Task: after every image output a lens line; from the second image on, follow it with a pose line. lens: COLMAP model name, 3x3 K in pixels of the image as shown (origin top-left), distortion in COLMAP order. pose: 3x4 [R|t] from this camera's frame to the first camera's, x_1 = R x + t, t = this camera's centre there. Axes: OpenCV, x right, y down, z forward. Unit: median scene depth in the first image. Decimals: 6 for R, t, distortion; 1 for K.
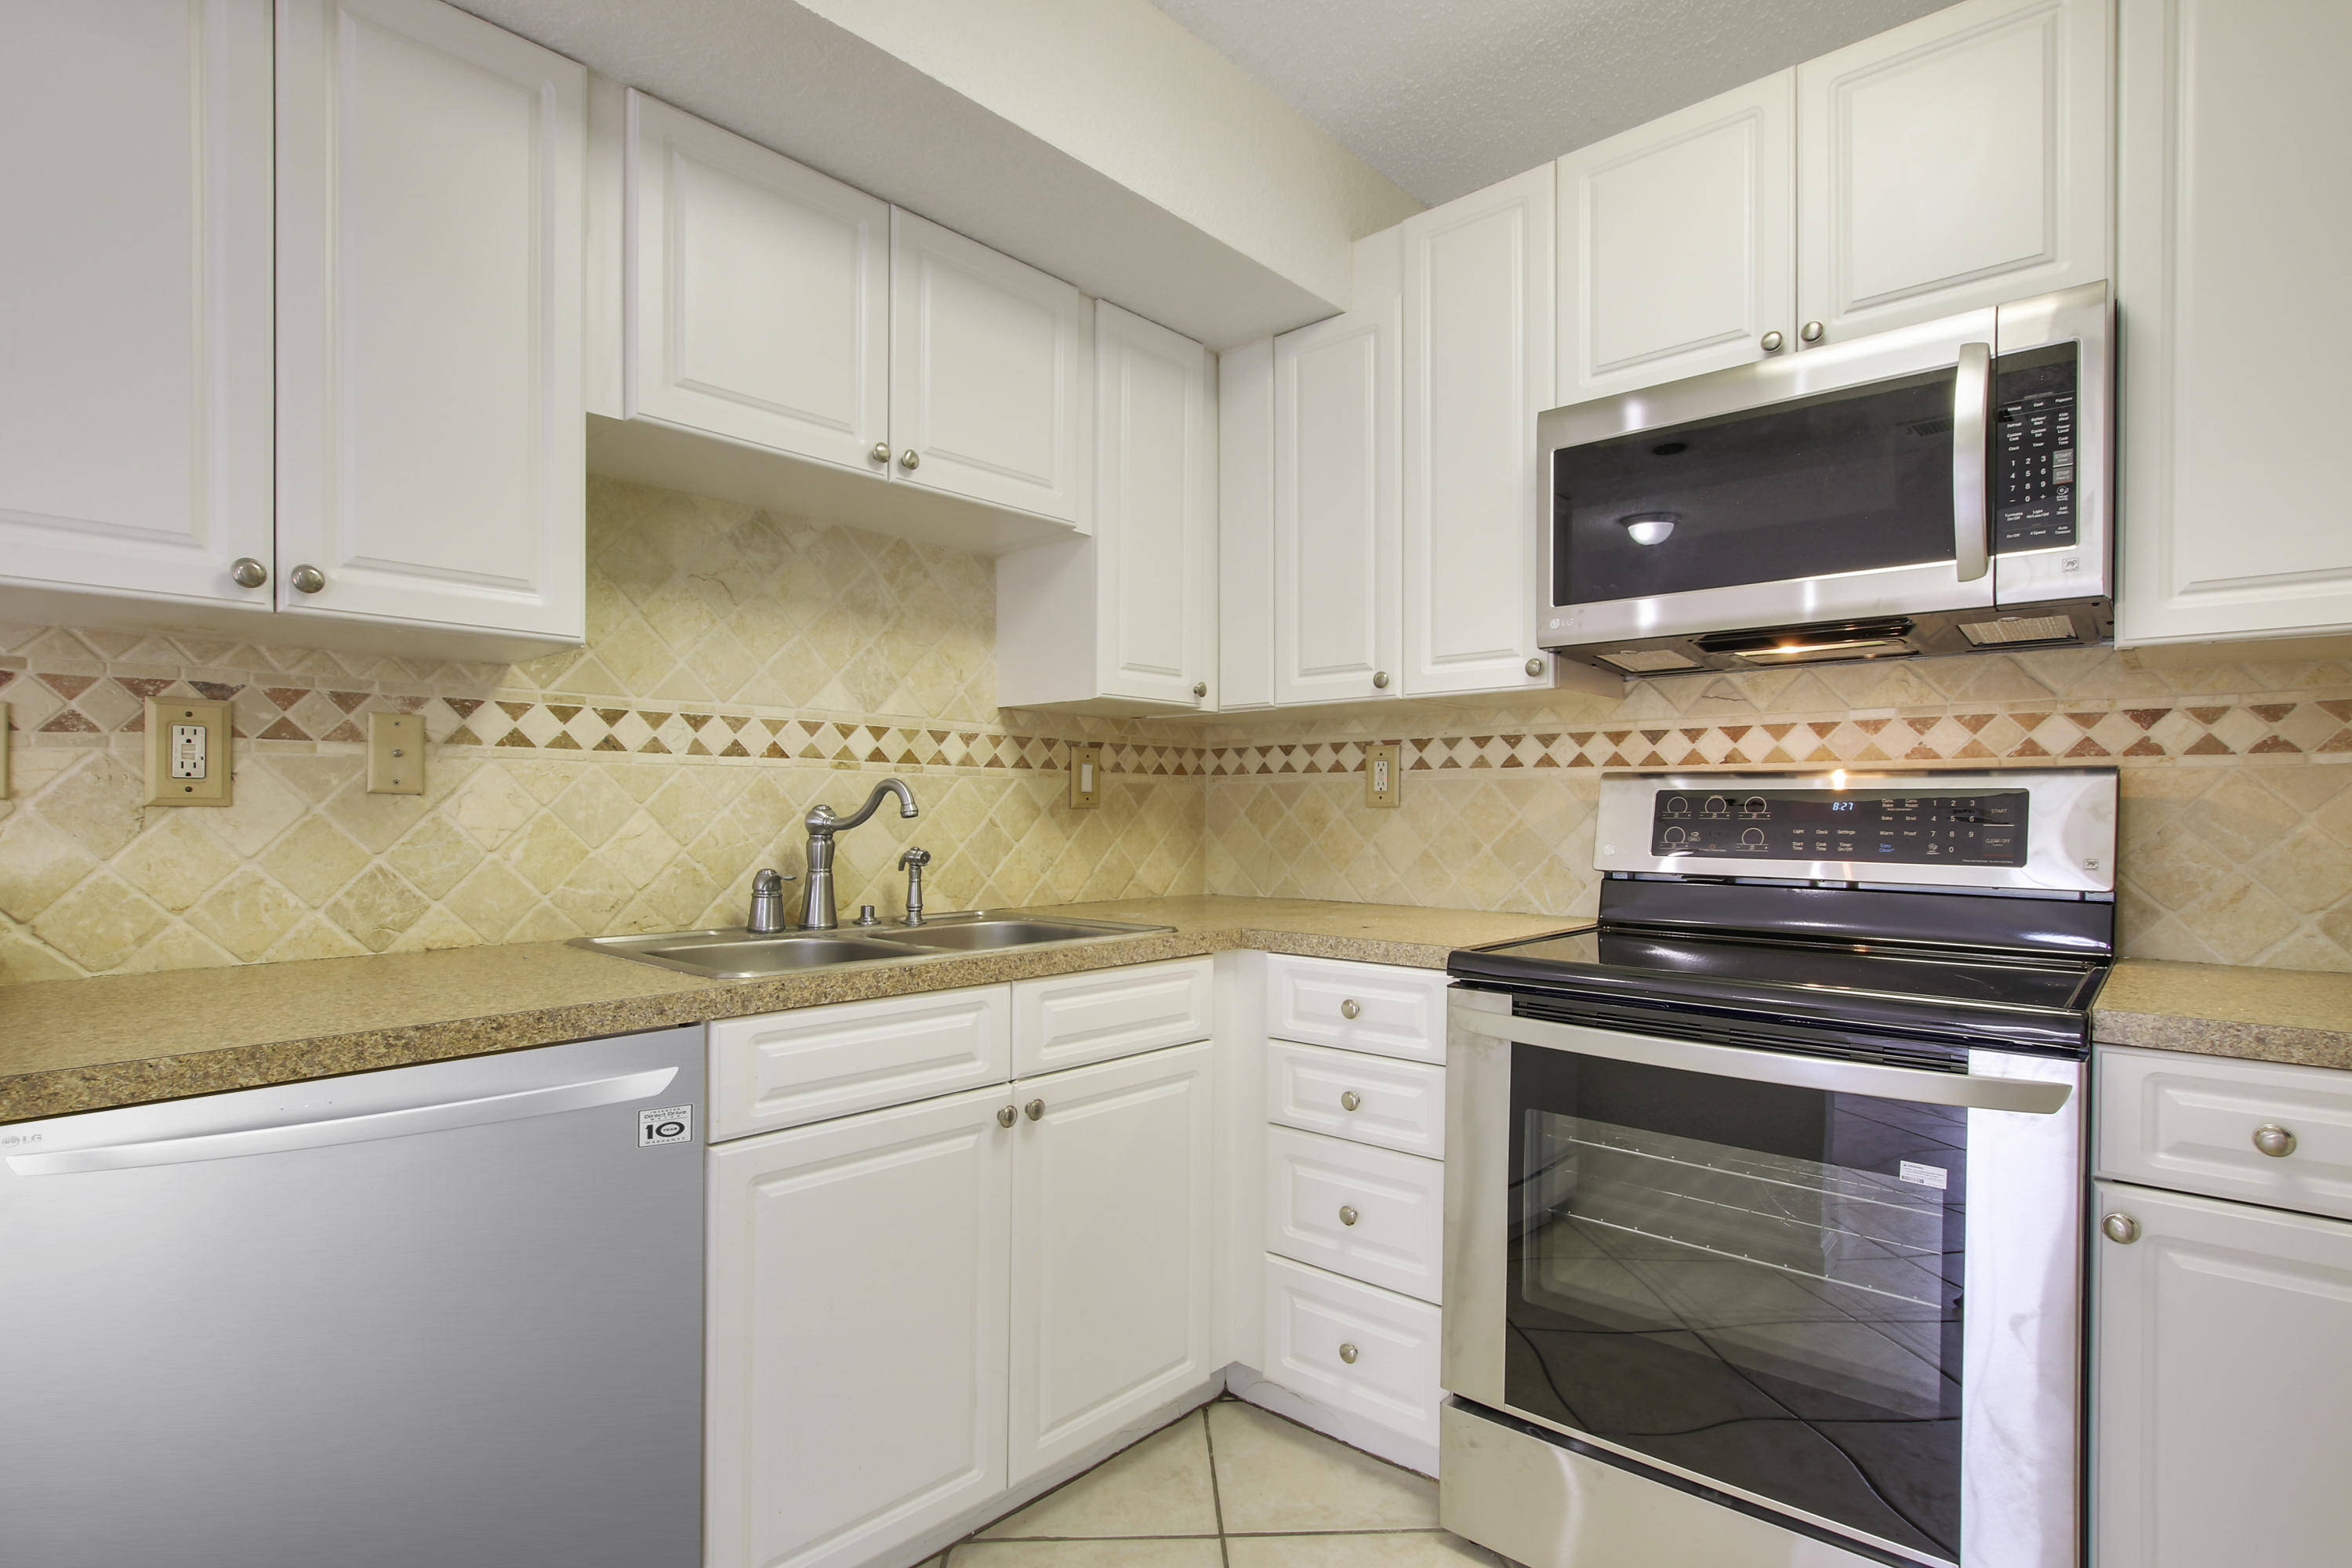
lens RADIAL K [[1151.1, 0, 1197.1], [0, 1151.1, 805.8], [0, 0, 1]] dist [-0.025525, 0.000605]
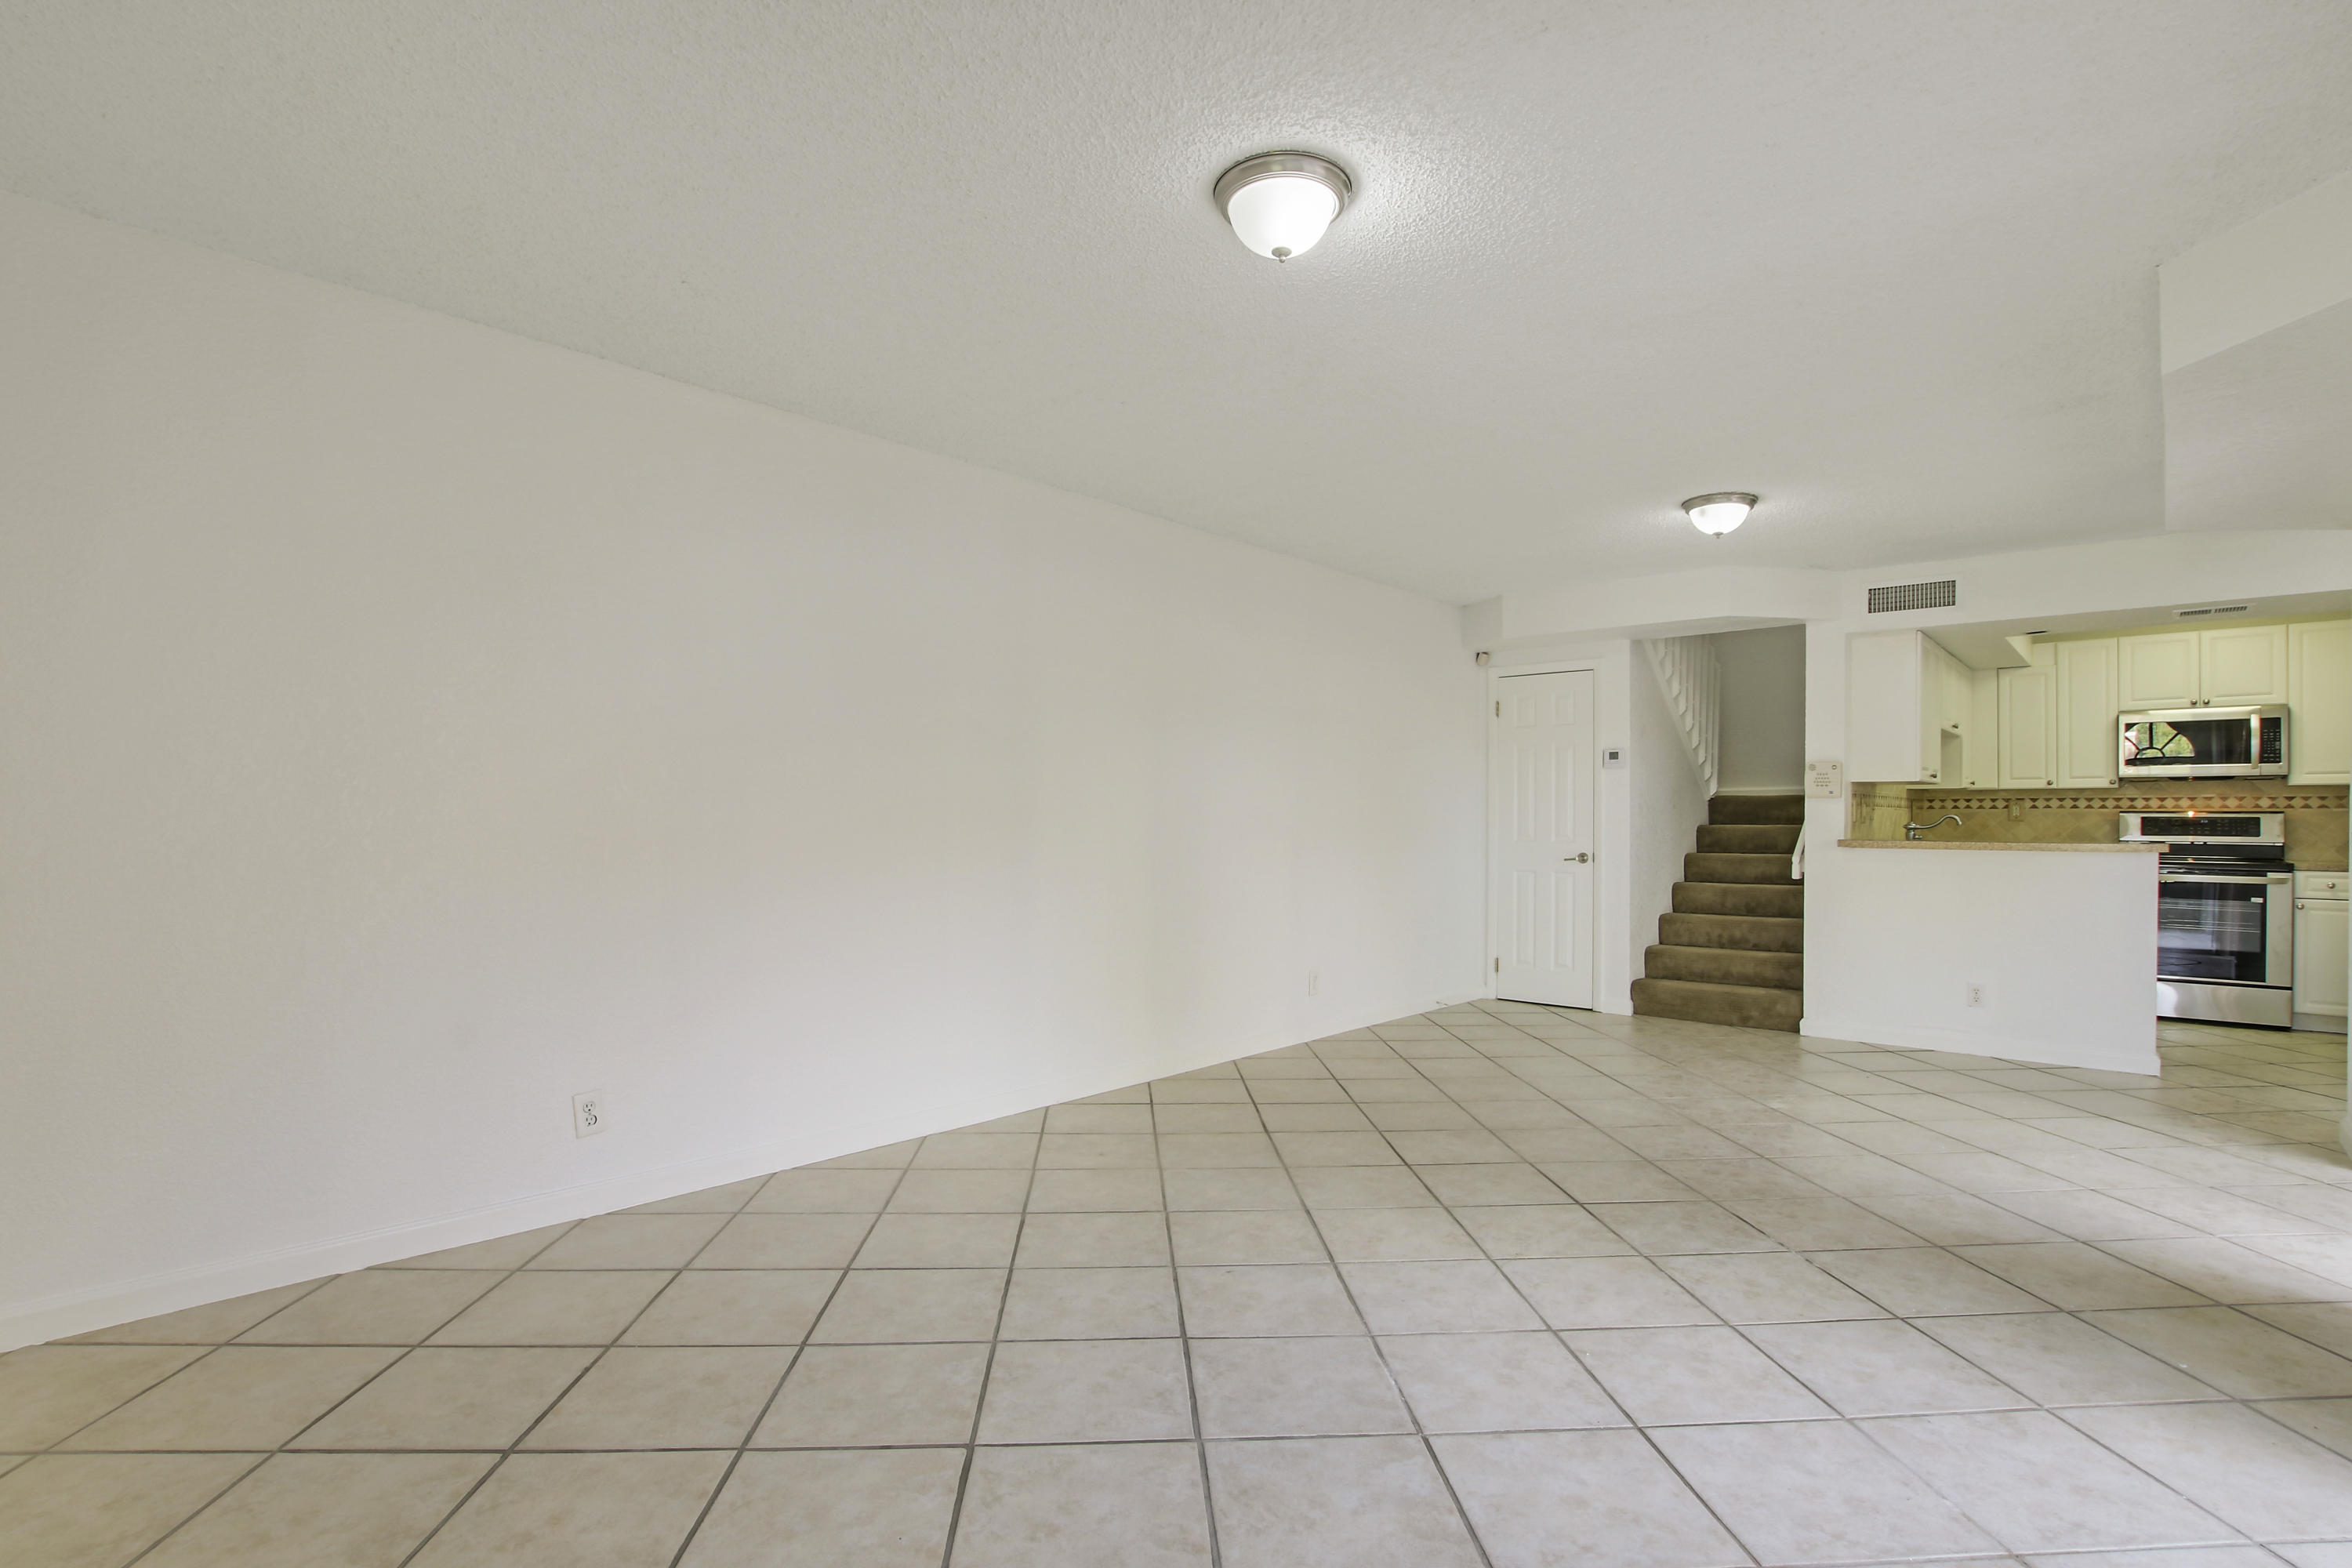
lens RADIAL K [[1151.1, 0, 1197.1], [0, 1151.1, 805.8], [0, 0, 1]] dist [-0.025525, 0.000605]
pose [[0.999732, -0.002318, 0.023054, -2.897921], [0.002432, 0.999985, -0.004916, -0.042200], [-0.023043, 0.004970, 0.999722, -2.677523]]
